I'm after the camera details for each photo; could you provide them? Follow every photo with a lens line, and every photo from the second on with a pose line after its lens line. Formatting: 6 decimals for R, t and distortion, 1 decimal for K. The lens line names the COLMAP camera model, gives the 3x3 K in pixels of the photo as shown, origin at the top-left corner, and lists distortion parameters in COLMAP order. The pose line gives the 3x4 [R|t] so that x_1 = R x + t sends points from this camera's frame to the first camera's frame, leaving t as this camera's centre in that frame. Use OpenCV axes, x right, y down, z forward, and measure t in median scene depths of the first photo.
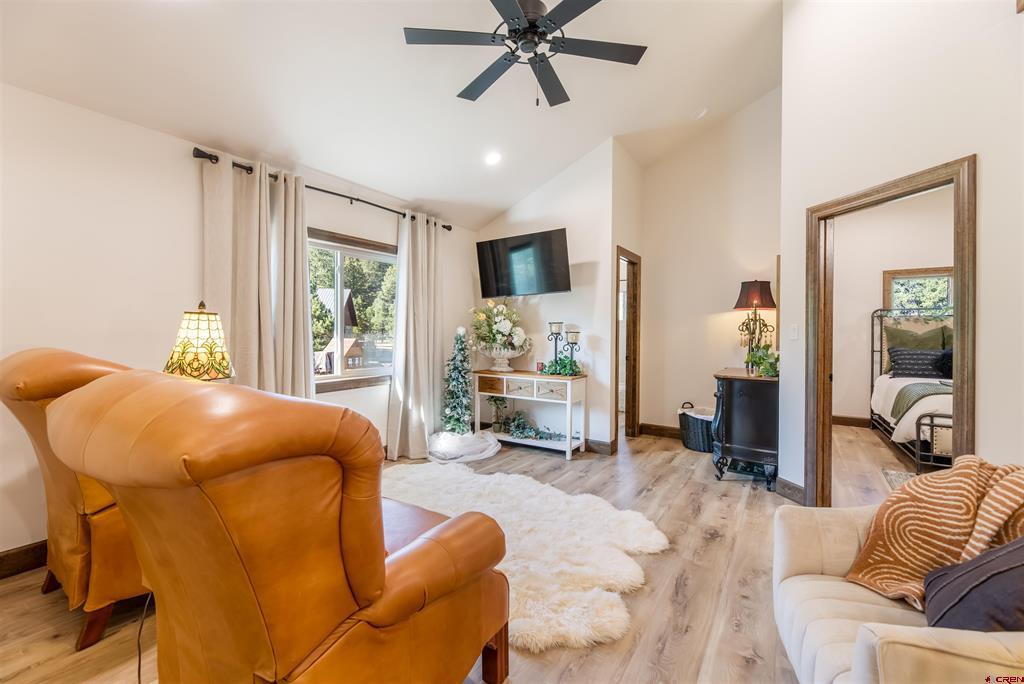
lens RADIAL K [[416.8, 0, 512.4], [0, 416.8, 338.1], [0, 0, 1]] dist [-0.001418, -0.000244]
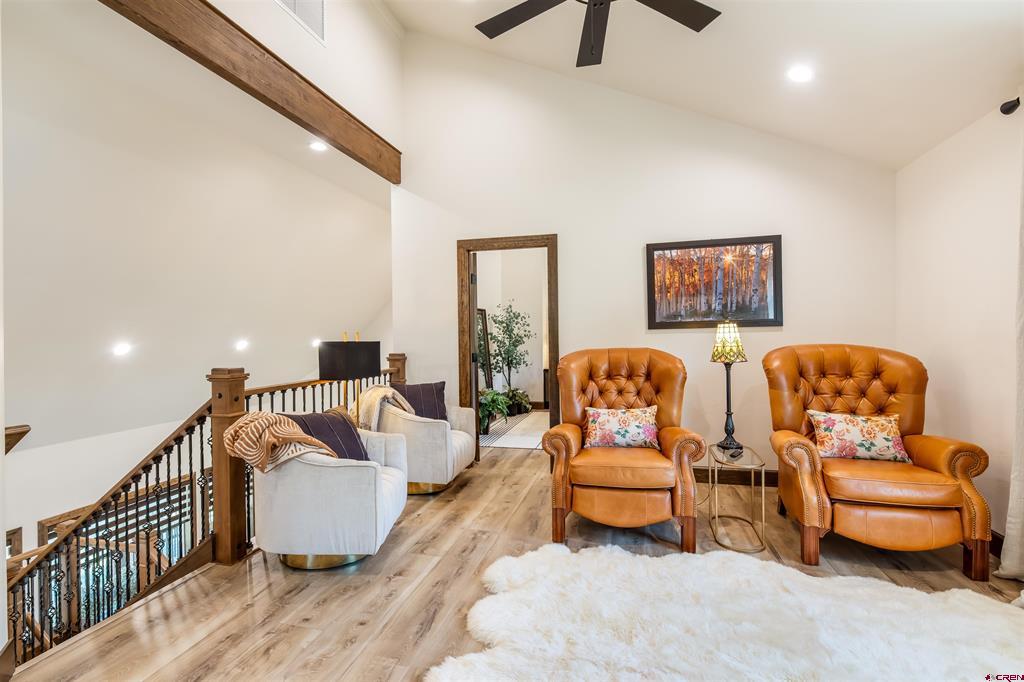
lens RADIAL K [[483.9, 0, 513.4], [0, 483.9, 337.4], [0, 0, 1]] dist [-0.000800, -0.000281]
pose [[-0.941080, 0.005492, -0.338139, 0.349381], [-0.001687, 0.999779, 0.020932, -0.020017], [0.338180, 0.020269, -0.940863, 1.222040]]
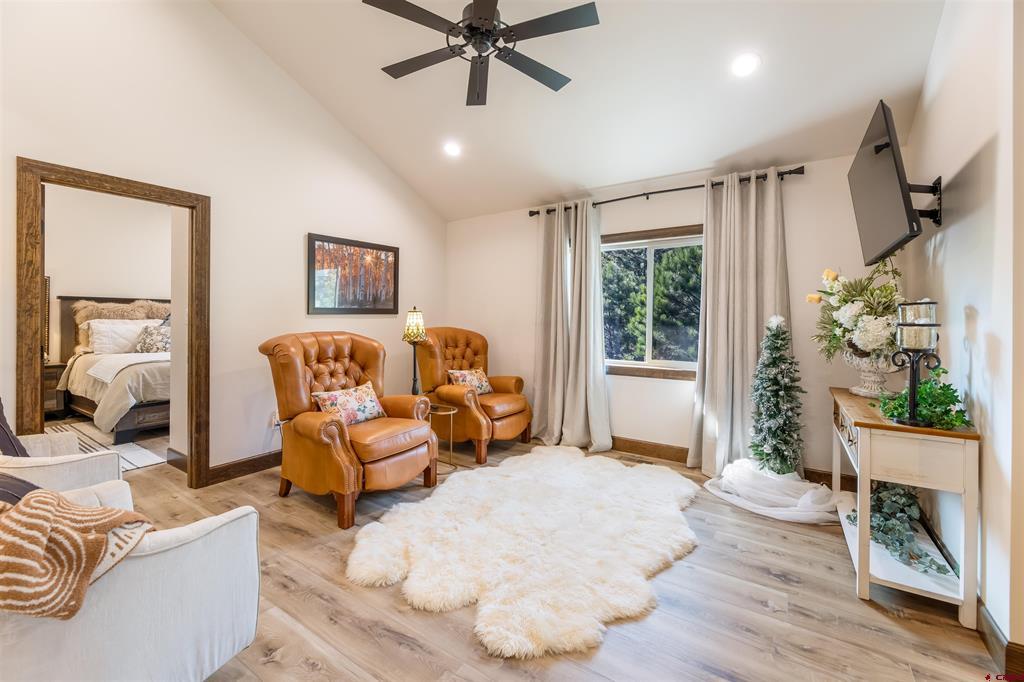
lens RADIAL K [[423.3, 0, 510.1], [0, 423.3, 321.5], [0, 0, 1]] dist [-0.001829, -0.000208]
pose [[0.002180, 0.000261, -0.999998, 0.732722], [-0.023557, 0.999722, 0.000210, -0.009007], [0.999720, 0.023556, 0.002186, 0.722317]]
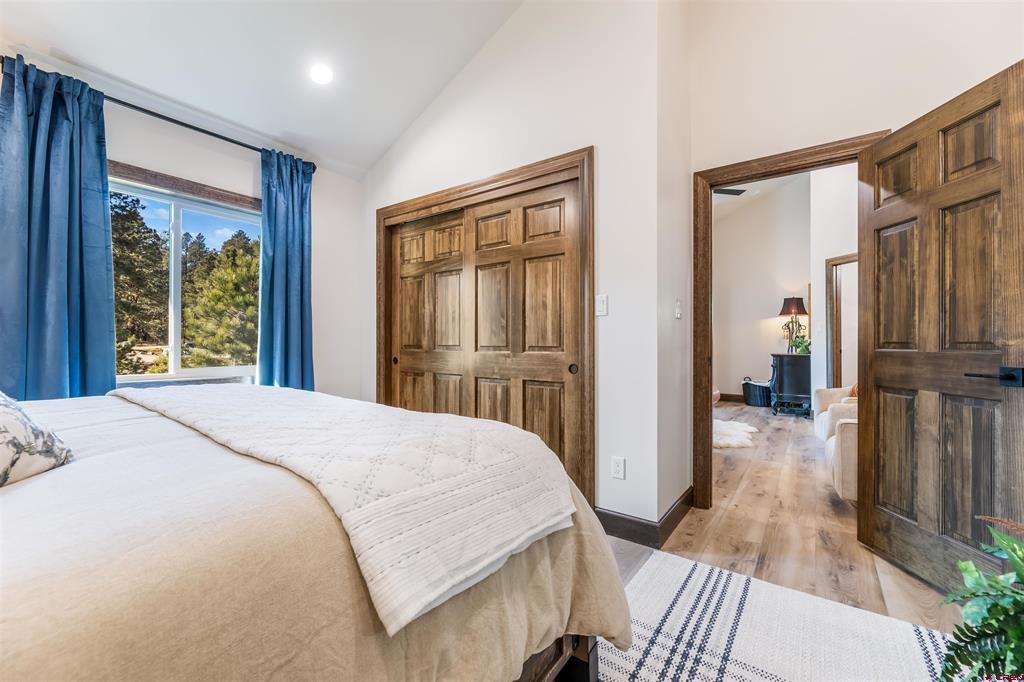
lens RADIAL K [[416.8, 0, 512.4], [0, 416.8, 337.1], [0, 0, 1]] dist [-0.001418, -0.000244]
pose [[0.999360, 0.000957, -0.035756, -0.529687], [-0.001914, 0.999641, -0.026739, 0.070736], [0.035718, 0.026791, 0.999003, -0.764997]]
